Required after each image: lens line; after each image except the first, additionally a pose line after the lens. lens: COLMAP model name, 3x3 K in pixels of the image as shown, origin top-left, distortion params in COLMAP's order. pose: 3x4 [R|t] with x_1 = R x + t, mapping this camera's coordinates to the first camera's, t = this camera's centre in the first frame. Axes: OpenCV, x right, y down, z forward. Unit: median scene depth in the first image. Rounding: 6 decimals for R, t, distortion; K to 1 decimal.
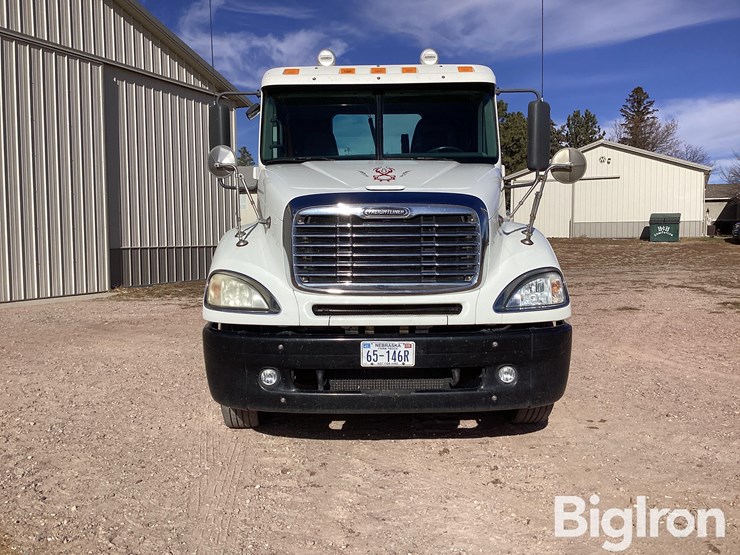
lens RADIAL K [[660.9, 0, 370.0], [0, 660.9, 277.5], [0, 0, 1]] dist [0.106277, -0.205190]
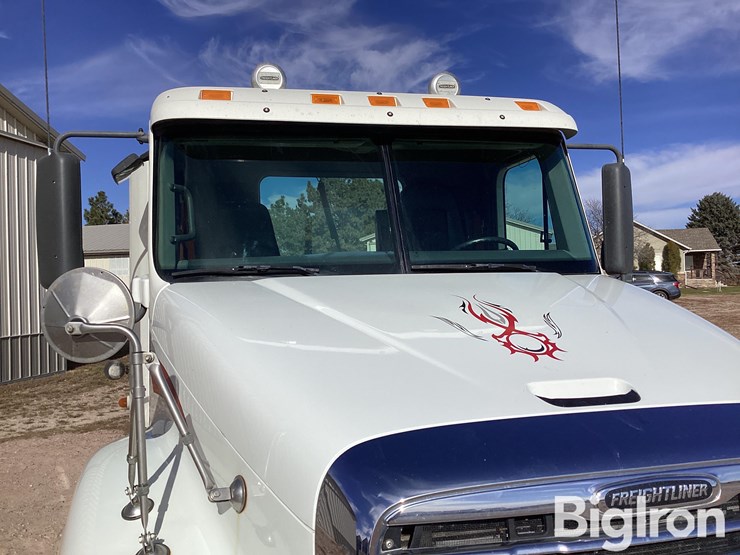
lens RADIAL K [[660.9, 0, 370.0], [0, 660.9, 277.5], [0, 0, 1]] dist [0.106277, -0.205190]
pose [[0.971016, -0.015657, 0.238500, -0.145850], [0.035801, 0.996122, -0.080366, -0.143523], [-0.236317, 0.086576, 0.967811, 0.563976]]
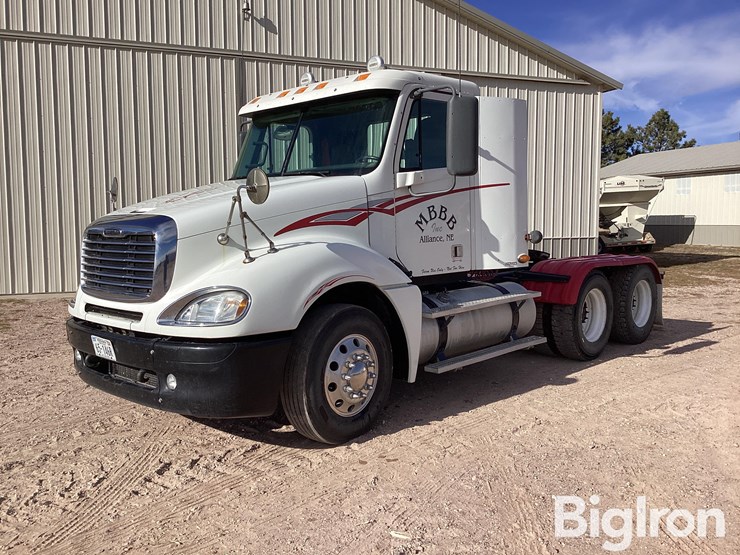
lens RADIAL K [[660.9, 0, 370.0], [0, 660.9, 277.5], [0, 0, 1]] dist [0.106277, -0.205190]
pose [[0.727557, 0.058849, -0.683518, 0.958153], [-0.043533, 0.998266, 0.039610, -0.066837], [0.684664, 0.000937, 0.728858, 0.340282]]
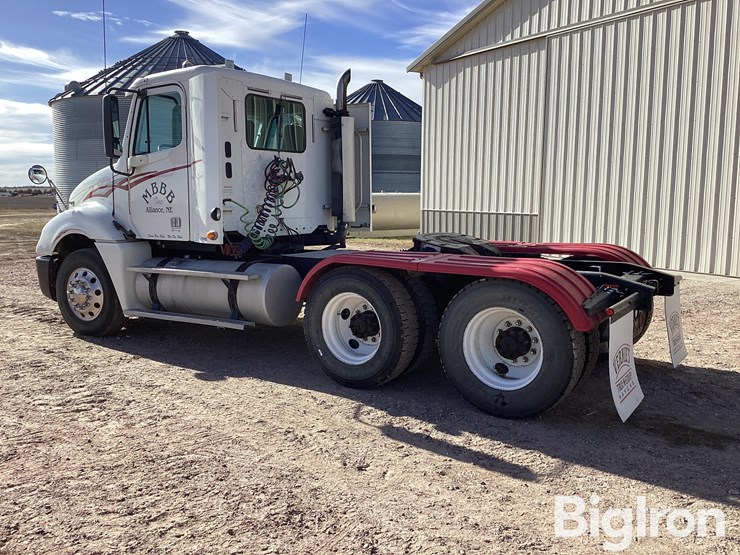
lens RADIAL K [[660.9, 0, 370.0], [0, 660.9, 277.5], [0, 0, 1]] dist [0.106277, -0.205190]
pose [[-0.554522, 0.105534, -0.825450, 1.177901], [-0.058058, 0.984603, 0.164884, -0.213684], [0.830141, 0.139355, -0.539857, 2.444975]]
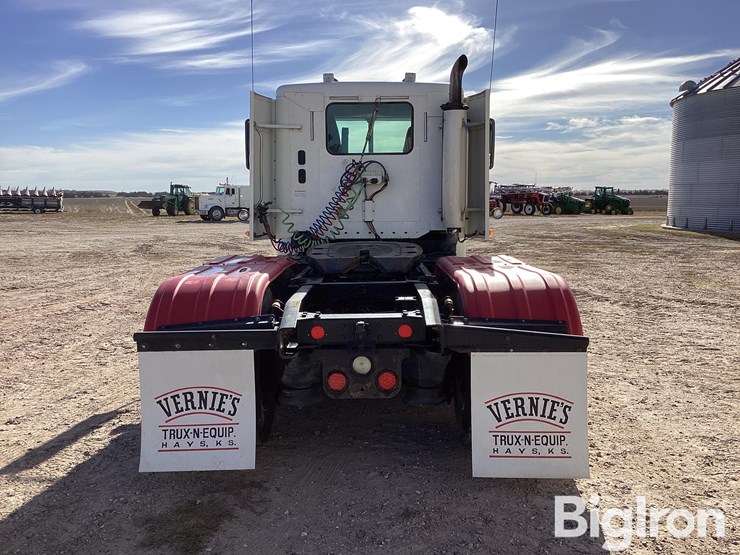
lens RADIAL K [[660.9, 0, 370.0], [0, 660.9, 277.5], [0, 0, 1]] dist [0.106277, -0.205190]
pose [[-0.999939, 0.009064, 0.006262, 0.009574], [0.010085, 0.981870, 0.189288, -0.246536], [-0.004433, 0.189340, -0.981902, 2.959877]]
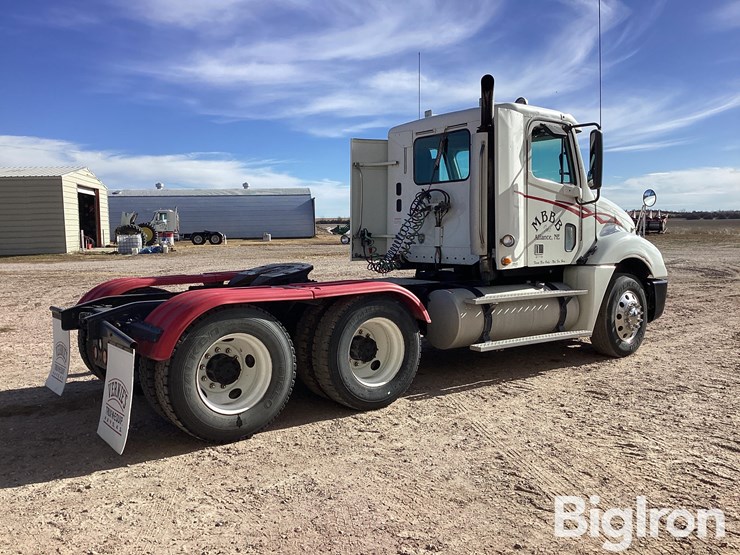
lens RADIAL K [[672.1, 0, 370.0], [0, 672.1, 277.5], [0, 0, 1]] dist [0.096243, -0.203054]
pose [[-0.579728, -0.046144, 0.813502, -1.206235], [0.078549, 0.990580, 0.112165, -0.204818], [-0.811015, 0.128925, -0.570643, 2.497579]]
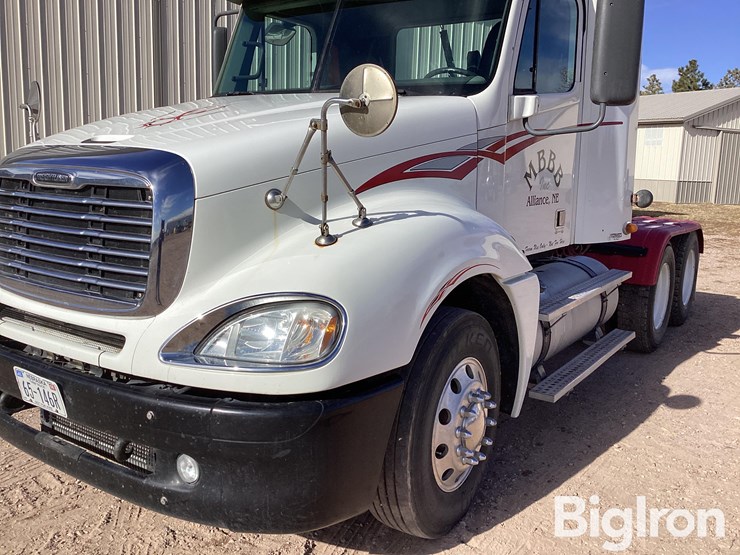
lens RADIAL K [[672.1, 0, 370.0], [0, 672.1, 277.5], [0, 0, 1]] dist [0.096243, -0.203054]
pose [[0.824614, 0.124602, -0.551802, 0.523428], [-0.073232, 0.990746, 0.114281, -0.079788], [0.560935, -0.053828, 0.826108, 0.489033]]
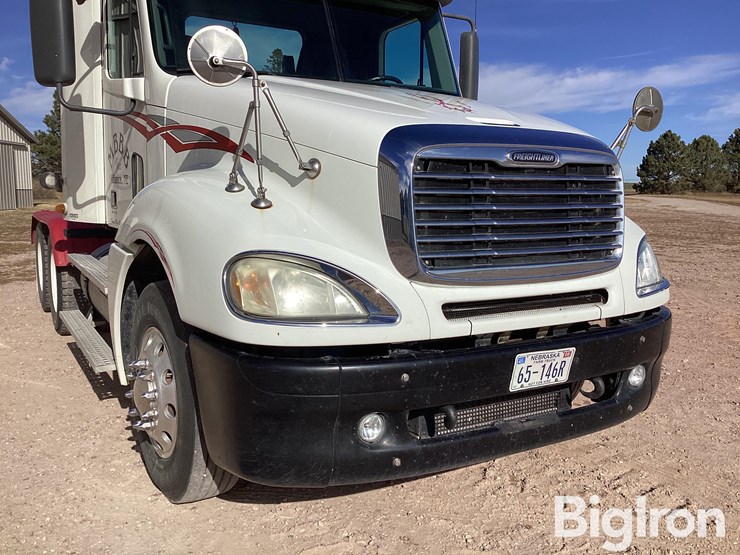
lens RADIAL K [[660.9, 0, 370.0], [0, 660.9, 277.5], [0, 0, 1]] dist [0.106277, -0.205190]
pose [[0.862167, -0.050954, 0.504056, -0.363230], [0.017884, 0.997370, 0.070233, -0.022557], [-0.506309, -0.051539, 0.860811, 0.397042]]
